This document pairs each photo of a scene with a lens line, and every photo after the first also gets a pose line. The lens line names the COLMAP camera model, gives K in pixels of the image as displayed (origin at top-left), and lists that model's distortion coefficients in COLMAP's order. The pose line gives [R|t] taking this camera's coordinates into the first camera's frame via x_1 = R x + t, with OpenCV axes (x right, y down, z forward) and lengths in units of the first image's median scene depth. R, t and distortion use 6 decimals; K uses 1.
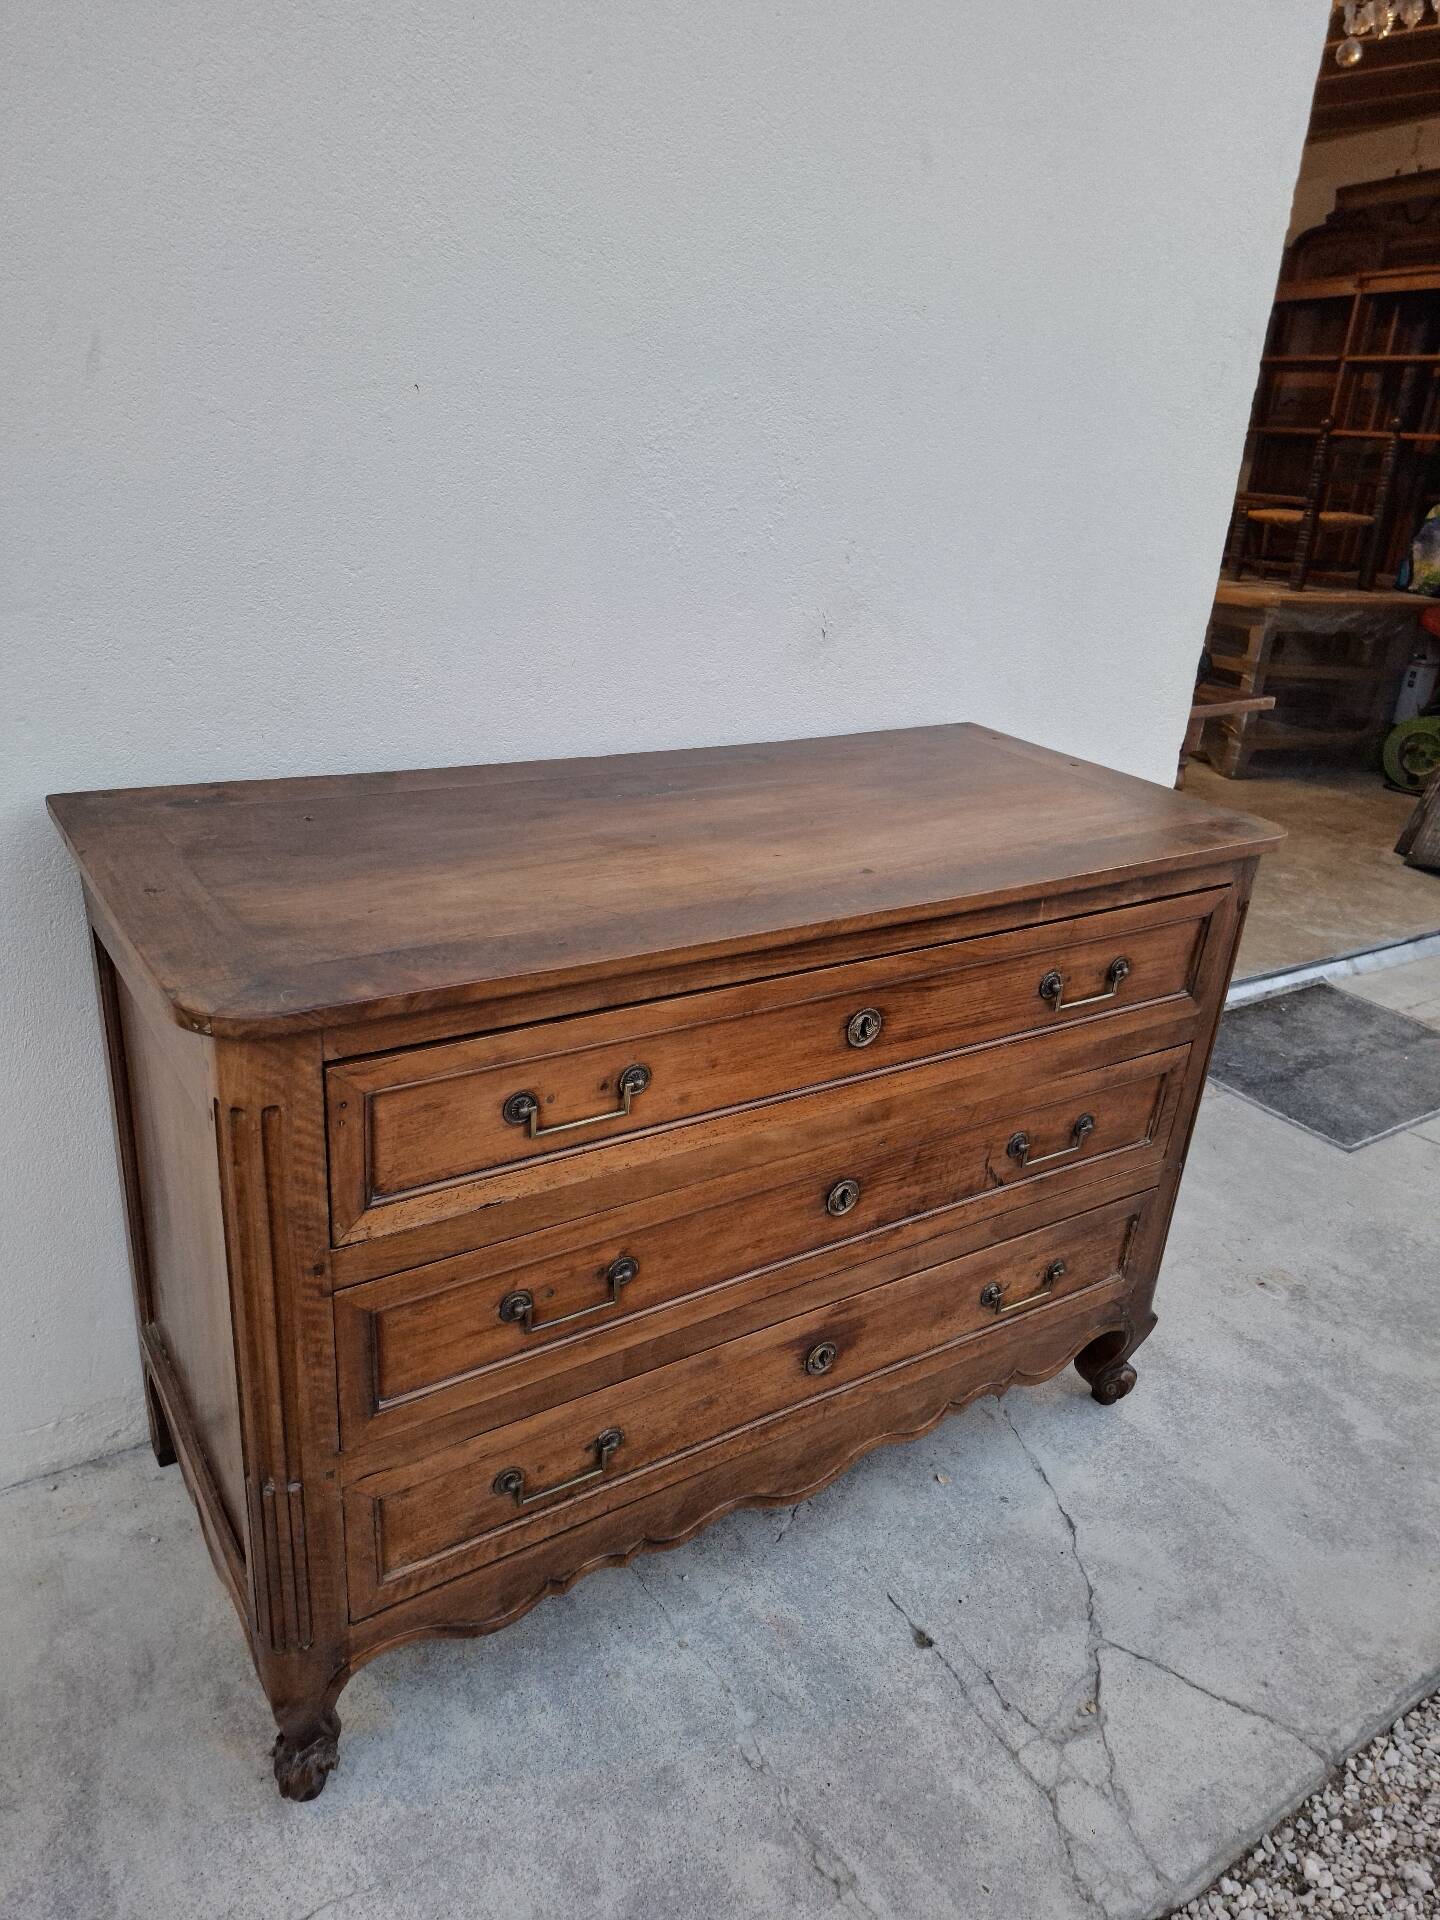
lens RADIAL K [[1319.5, 0, 731.3], [0, 1319.5, 982.2], [0, 0, 1]] dist [0.107720, -0.140713]
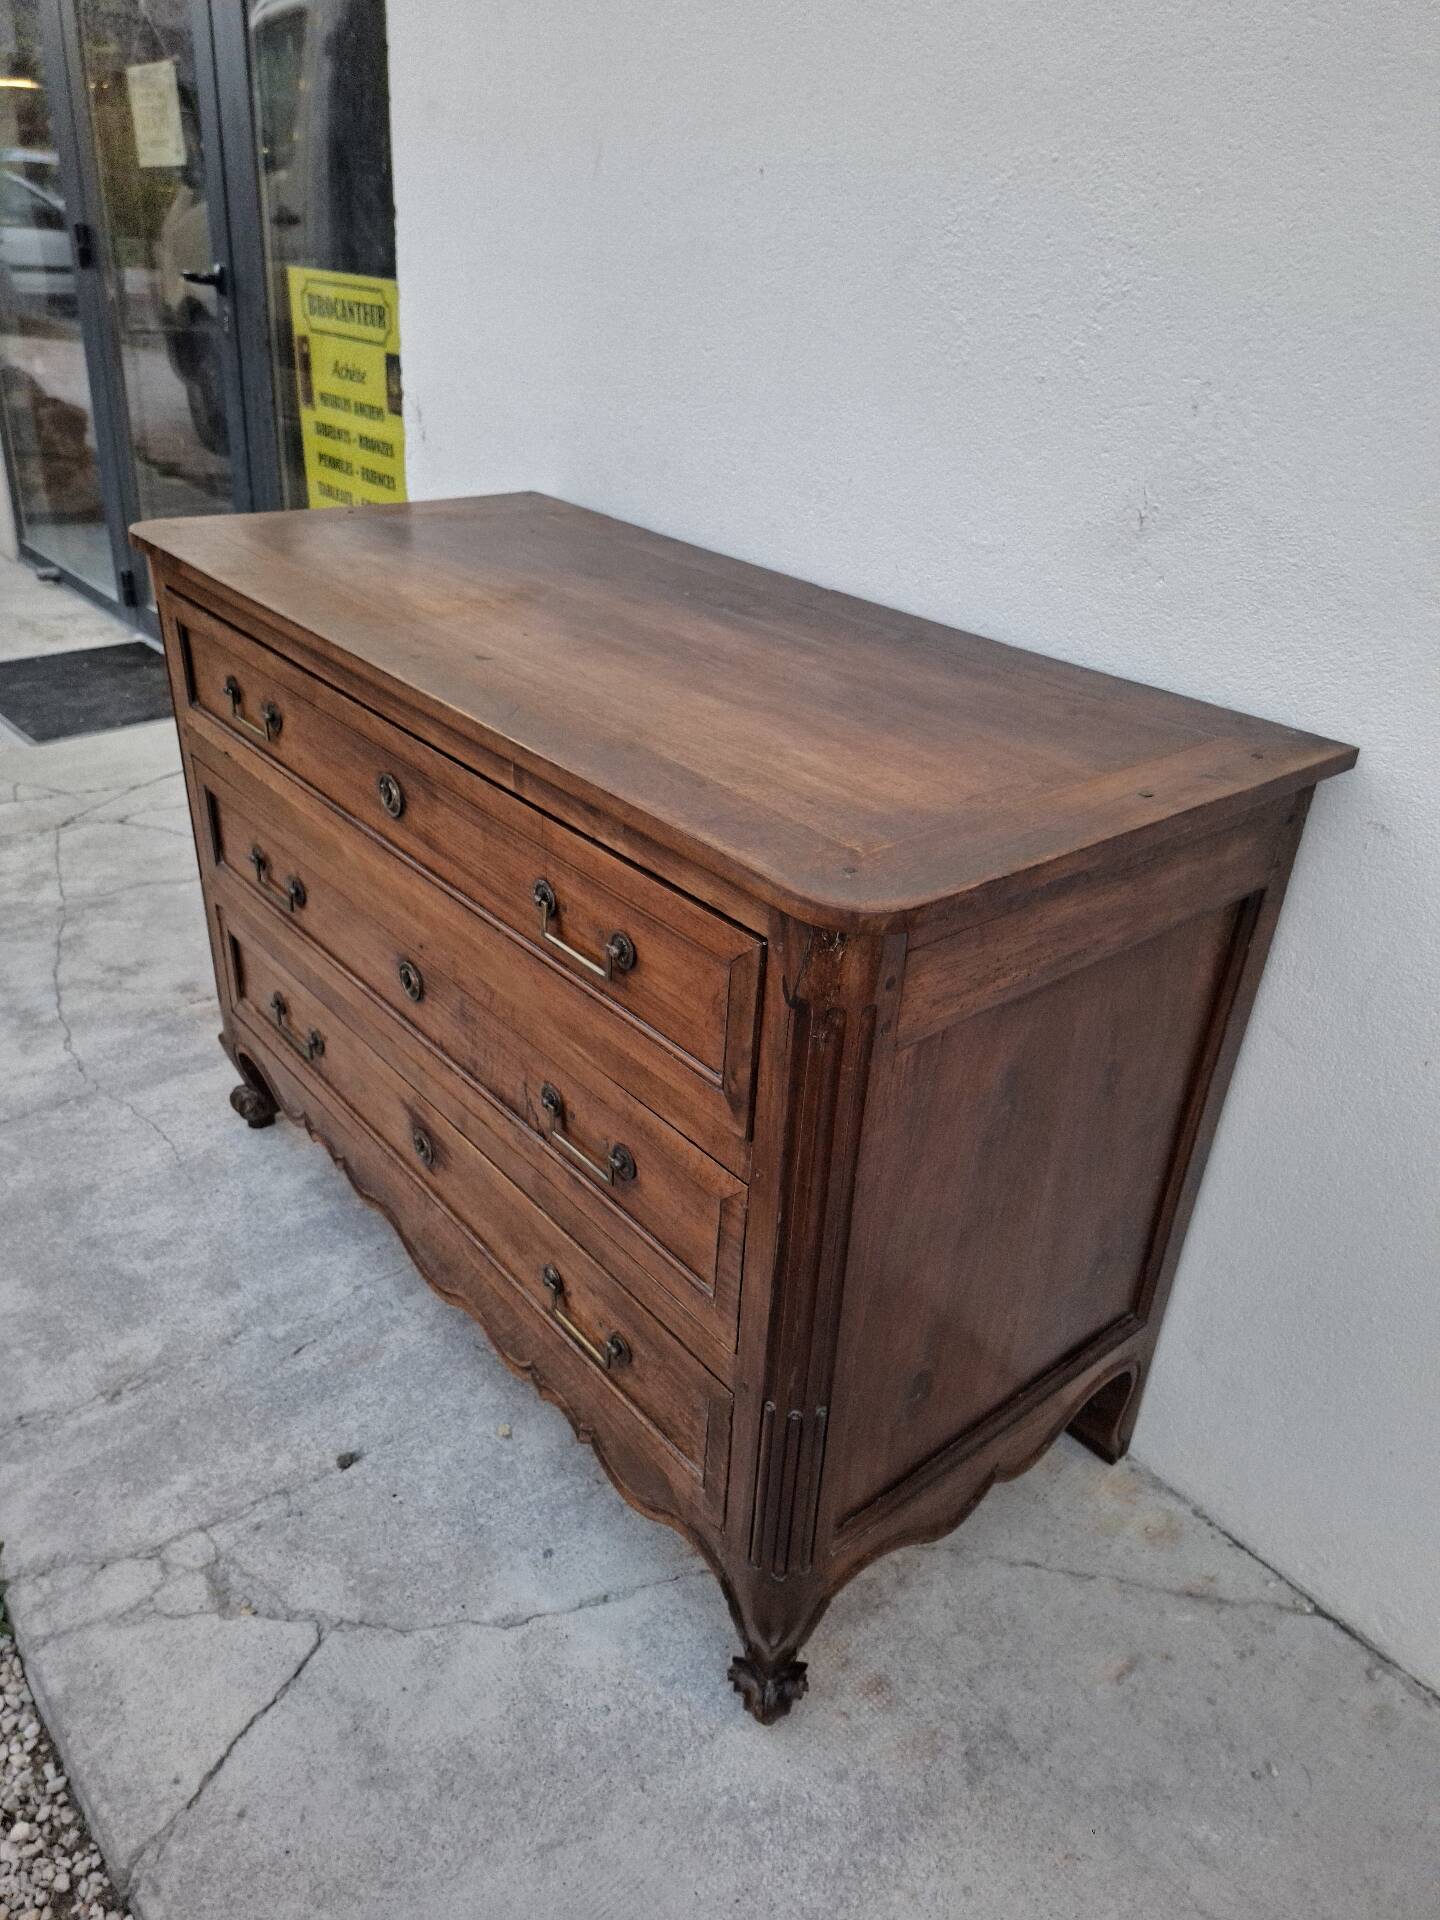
lens RADIAL K [[1338.9, 0, 727.4], [0, 1338.9, 972.2], [0, 0, 1]] dist [0.106304, -0.148564]
pose [[0.115623, 0.420144, -0.900061, 1.016951], [-0.441714, 0.833360, 0.332265, -0.278480], [0.889674, 0.359152, 0.281939, 0.943679]]
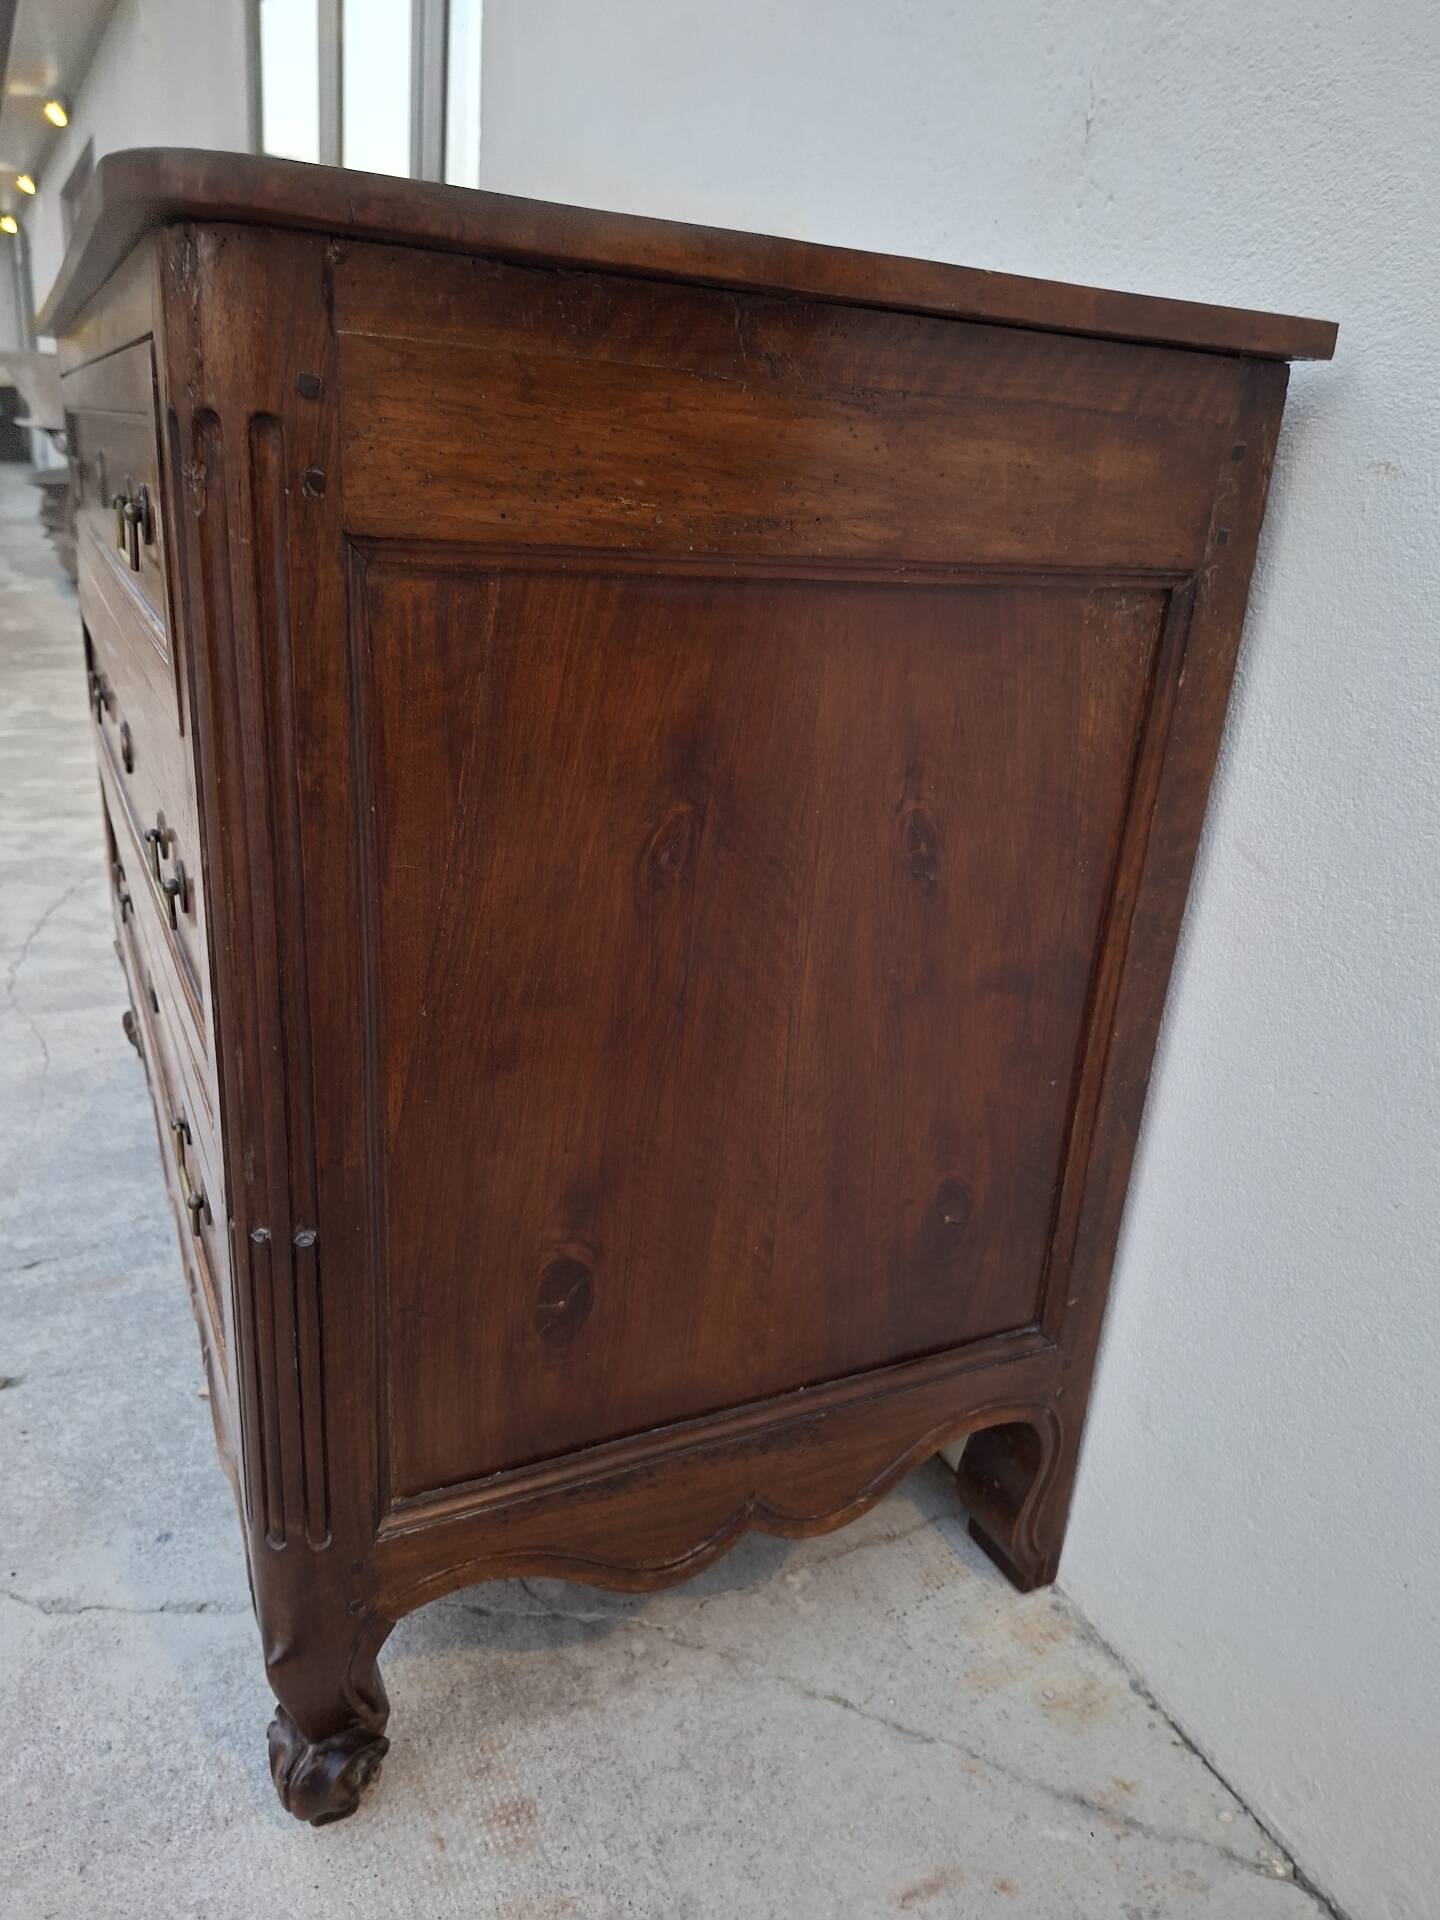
lens RADIAL K [[1374.5, 0, 720.5], [0, 1374.5, 972.2], [0, 0, 1]] dist [0.028667, -0.037535]
pose [[-0.124854, 0.267136, -0.955536, 0.855405], [-0.470119, 0.832171, 0.294075, -0.126434], [0.873727, 0.485932, 0.021686, 1.370068]]
